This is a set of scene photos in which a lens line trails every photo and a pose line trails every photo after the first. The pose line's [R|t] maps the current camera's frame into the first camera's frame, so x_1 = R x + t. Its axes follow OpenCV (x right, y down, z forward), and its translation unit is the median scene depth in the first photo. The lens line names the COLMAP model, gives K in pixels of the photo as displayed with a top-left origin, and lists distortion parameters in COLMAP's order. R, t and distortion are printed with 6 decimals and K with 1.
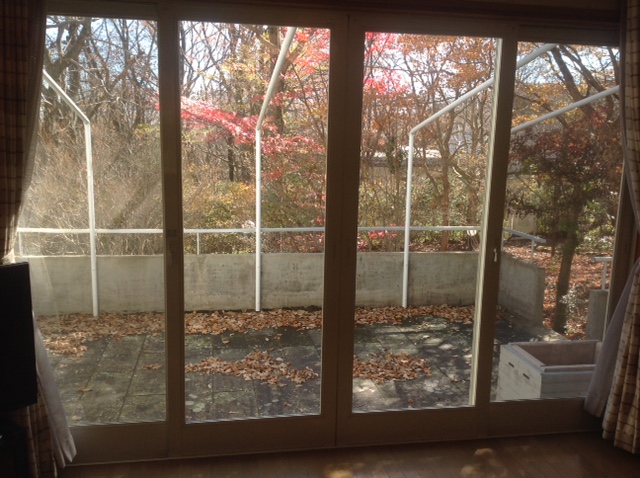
lens RADIAL K [[604.1, 0, 320.1], [0, 604.1, 239.2], [0, 0, 1]] dist [0.016629, 0.000000]
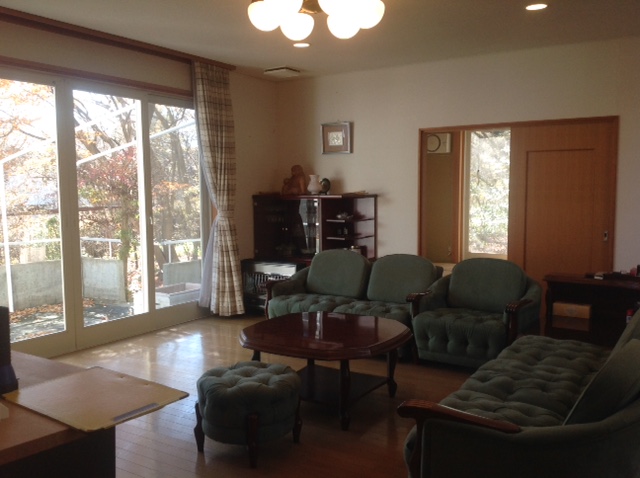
lens RADIAL K [[604.1, 0, 320.2], [0, 604.1, 239.7], [0, 0, 1]] dist [0.016629, 0.000000]
pose [[0.692689, -0.093159, 0.715194, -0.623872], [0.142273, 0.989788, -0.008870, 0.163853], [-0.707064, 0.107897, 0.698869, -0.566038]]
